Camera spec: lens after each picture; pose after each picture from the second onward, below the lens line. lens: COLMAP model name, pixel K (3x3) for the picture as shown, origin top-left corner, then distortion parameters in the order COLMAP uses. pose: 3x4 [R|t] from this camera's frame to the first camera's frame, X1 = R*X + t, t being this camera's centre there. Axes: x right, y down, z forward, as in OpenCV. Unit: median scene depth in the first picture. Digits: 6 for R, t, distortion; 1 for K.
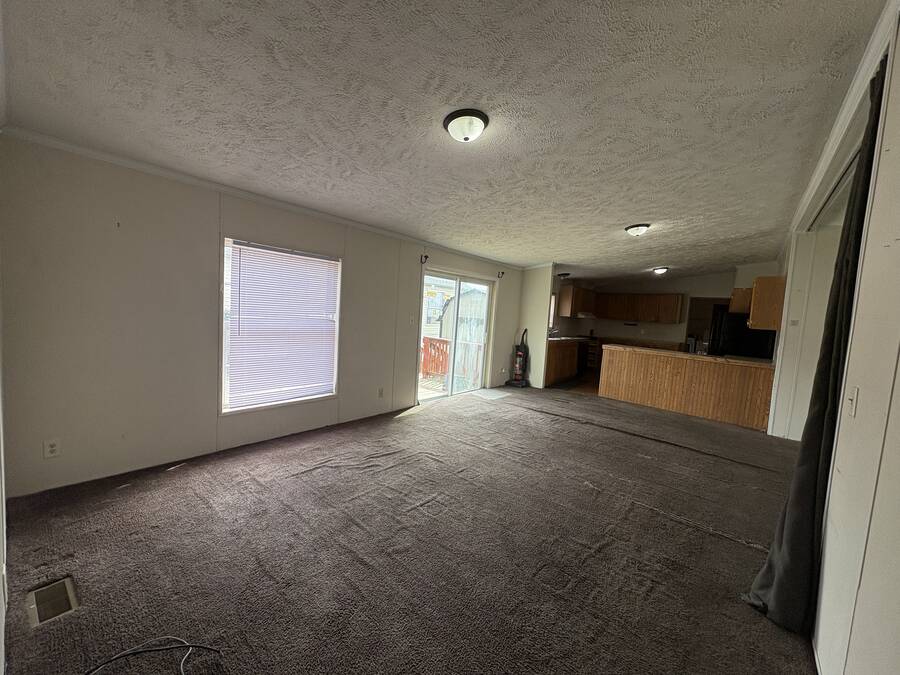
lens RADIAL K [[360.2, 0, 450.0], [0, 360.2, 337.5], [0, 0, 1]] dist [0.000748, 0.000008]
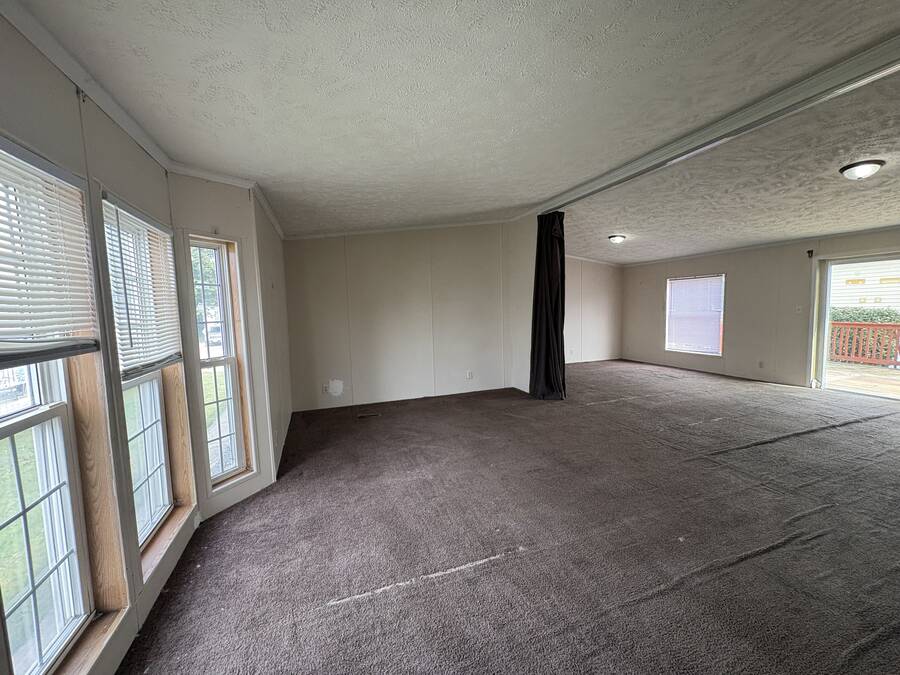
lens RADIAL K [[360.2, 0, 450.0], [0, 360.2, 337.5], [0, 0, 1]] dist [0.000748, 0.000008]
pose [[-0.507730, 0.015553, -0.861376, 1.883032], [-0.075665, 0.995168, 0.062569, 0.067935], [0.858187, 0.096944, -0.504100, 0.835727]]
